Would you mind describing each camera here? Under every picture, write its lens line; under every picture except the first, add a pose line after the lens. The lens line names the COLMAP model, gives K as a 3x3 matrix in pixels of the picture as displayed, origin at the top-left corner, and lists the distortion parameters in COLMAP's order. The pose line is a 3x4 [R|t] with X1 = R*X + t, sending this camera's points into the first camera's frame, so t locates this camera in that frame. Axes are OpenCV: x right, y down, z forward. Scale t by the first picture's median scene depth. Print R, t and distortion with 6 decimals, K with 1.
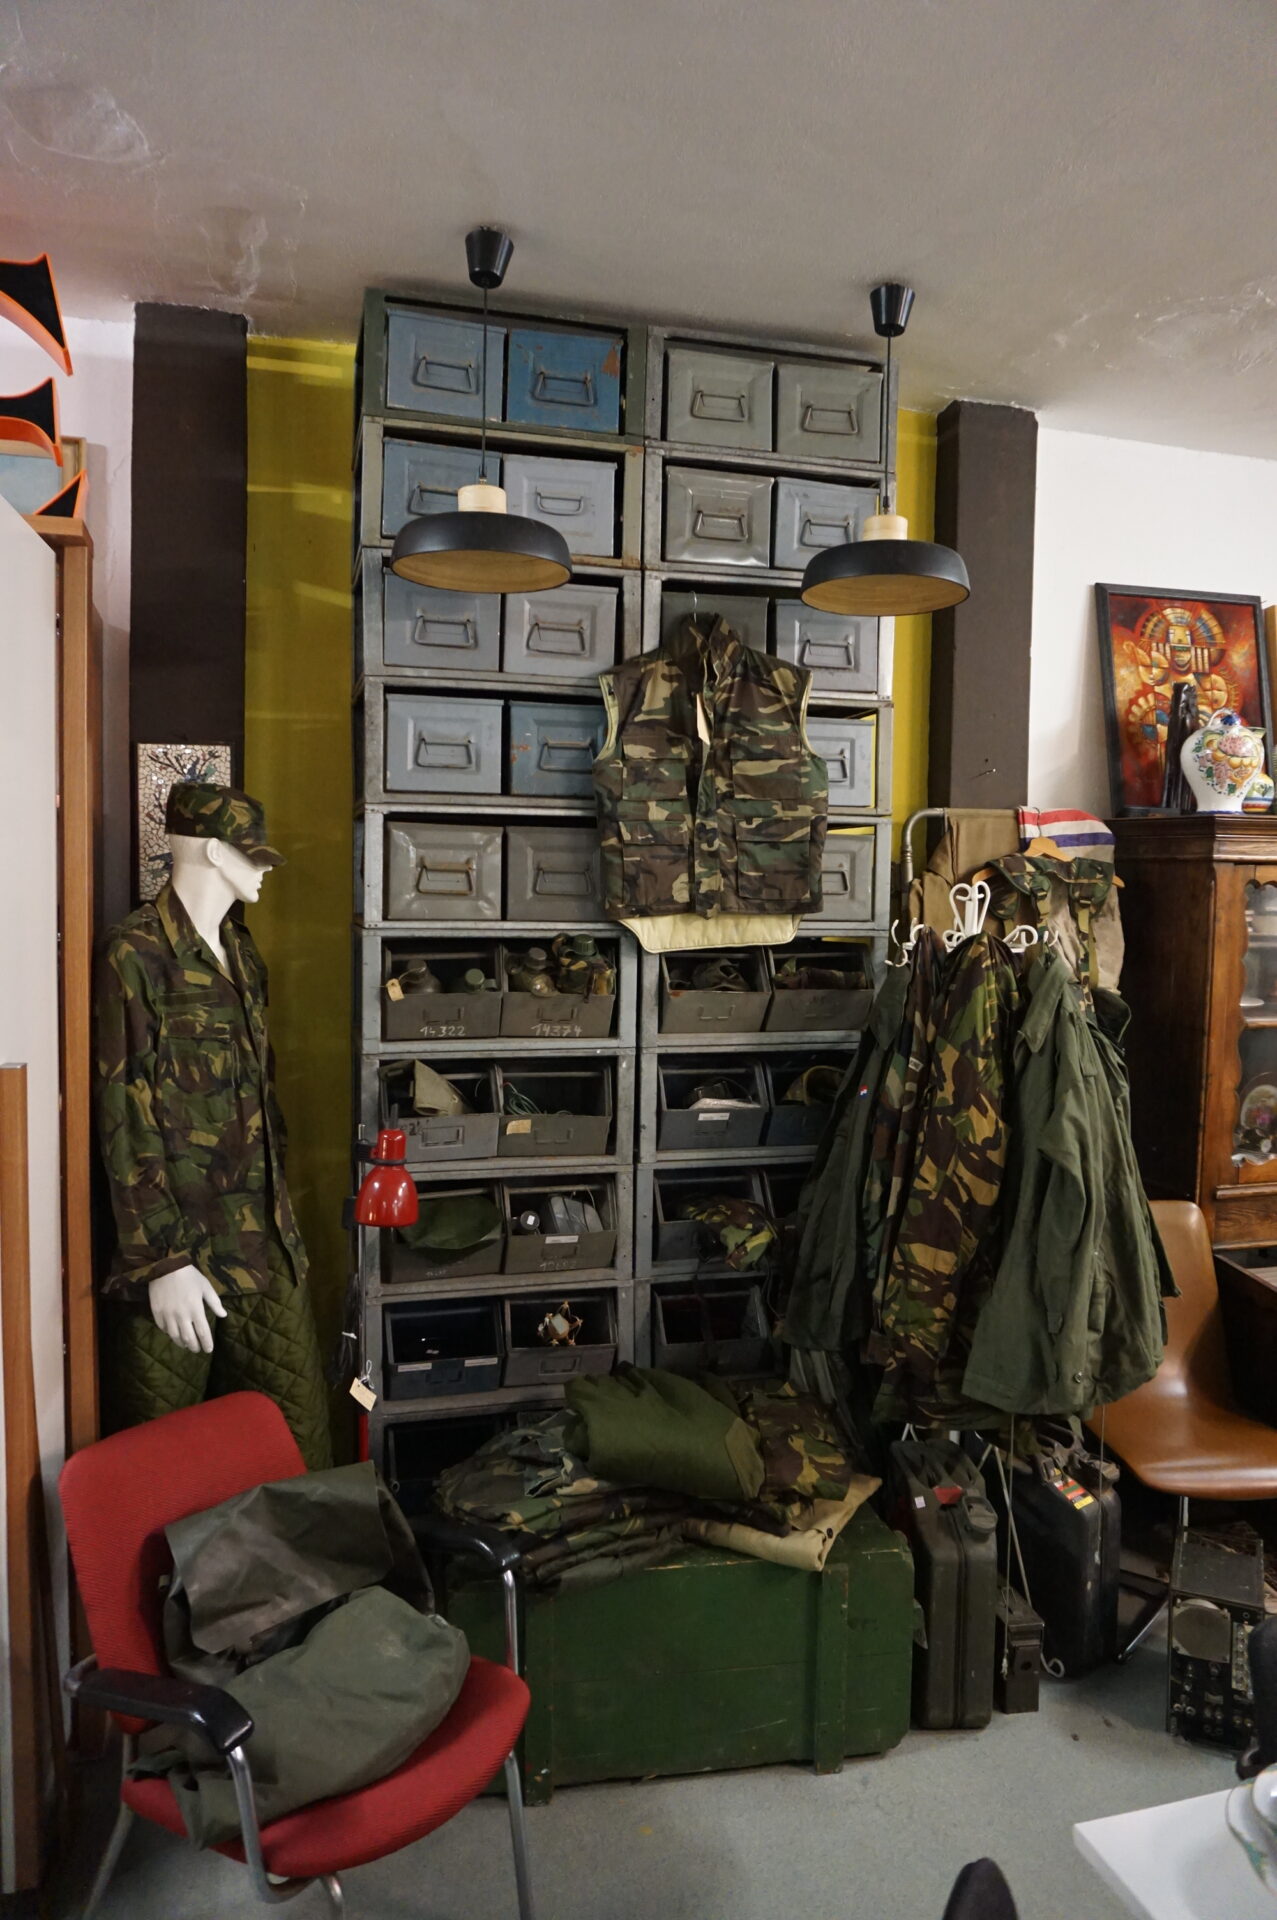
lens RADIAL K [[1292.7, 0, 638.5], [0, 1292.7, 960.0], [0, 0, 1]] dist [-0.041025, 0.023364]
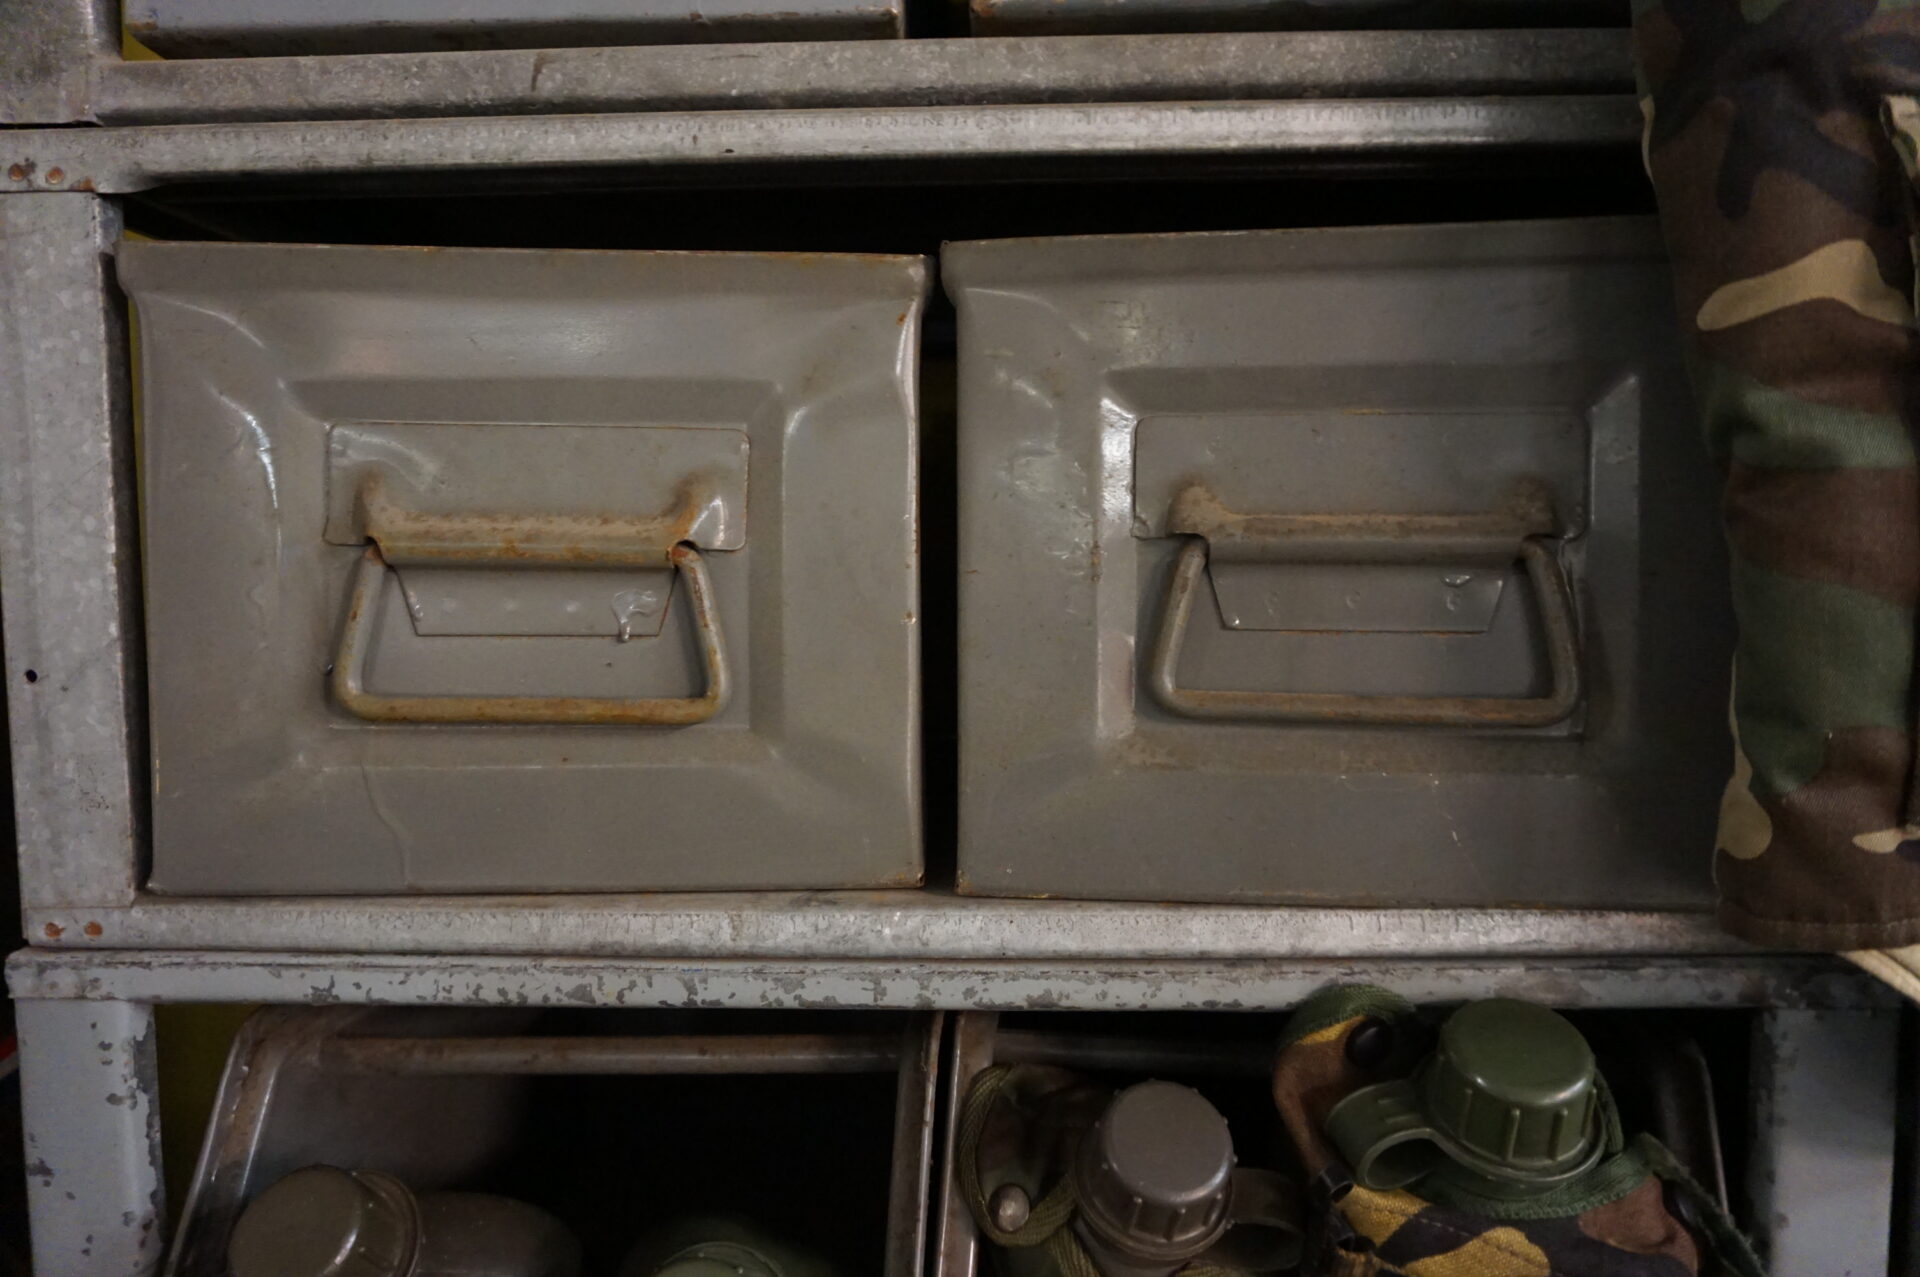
lens RADIAL K [[1292.7, 0, 951.9], [0, 1292.7, 630.8], [0, 0, 1]] dist [-0.041025, 0.023364]
pose [[0.949409, -0.001191, -0.314040, -0.056311], [0.003231, 0.999977, 0.005974, -0.061316], [0.314025, -0.006687, 0.949391, 0.859432]]
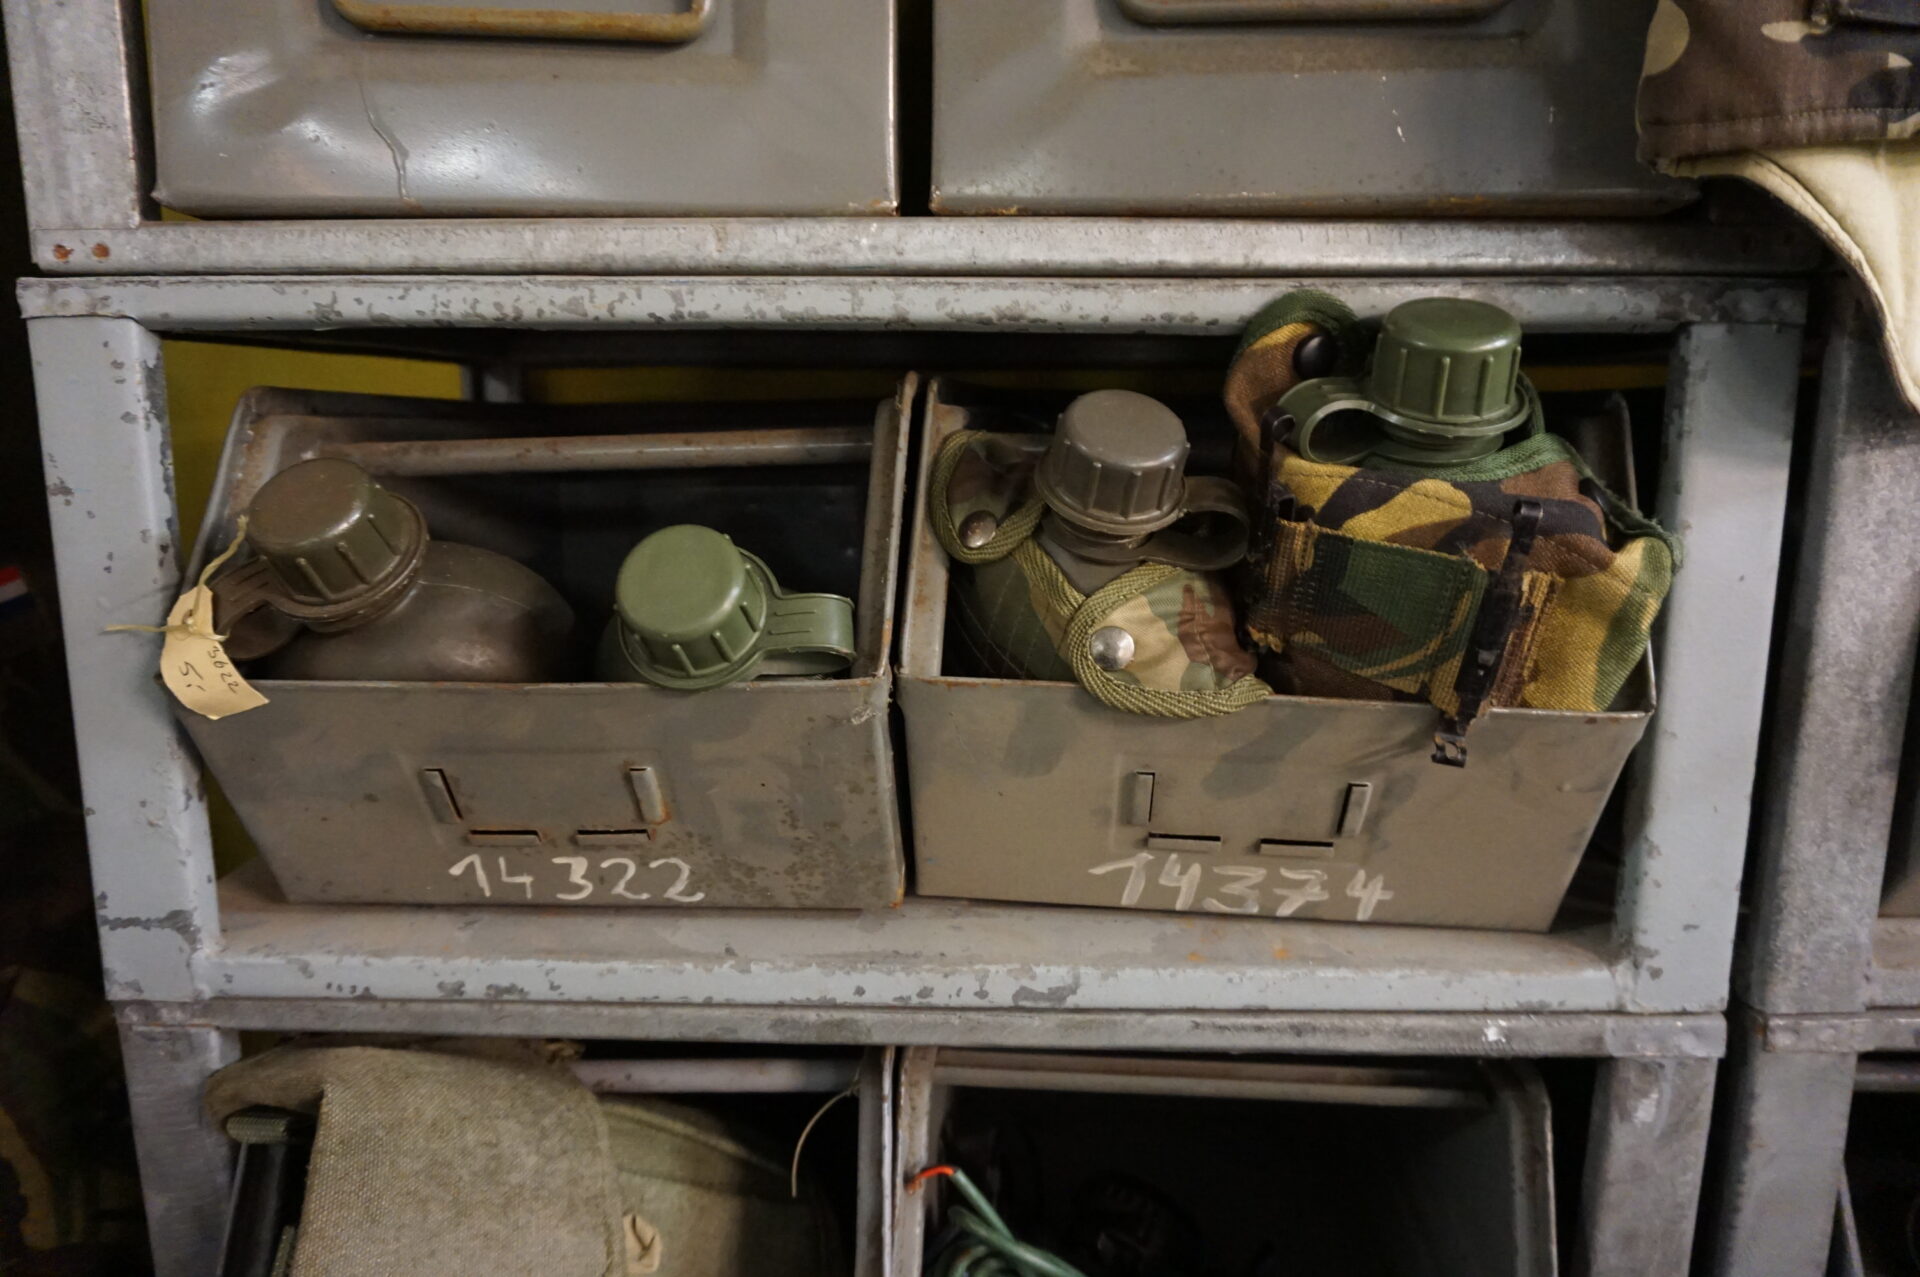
lens RADIAL K [[1292.7, 0, 951.9], [0, 1292.7, 630.8], [0, 0, 1]] dist [-0.041025, 0.023364]
pose [[0.956350, 0.036387, -0.289950, -0.052793], [-0.004416, 0.993903, 0.110165, 0.001988], [0.292191, -0.104076, 0.950680, 0.847344]]
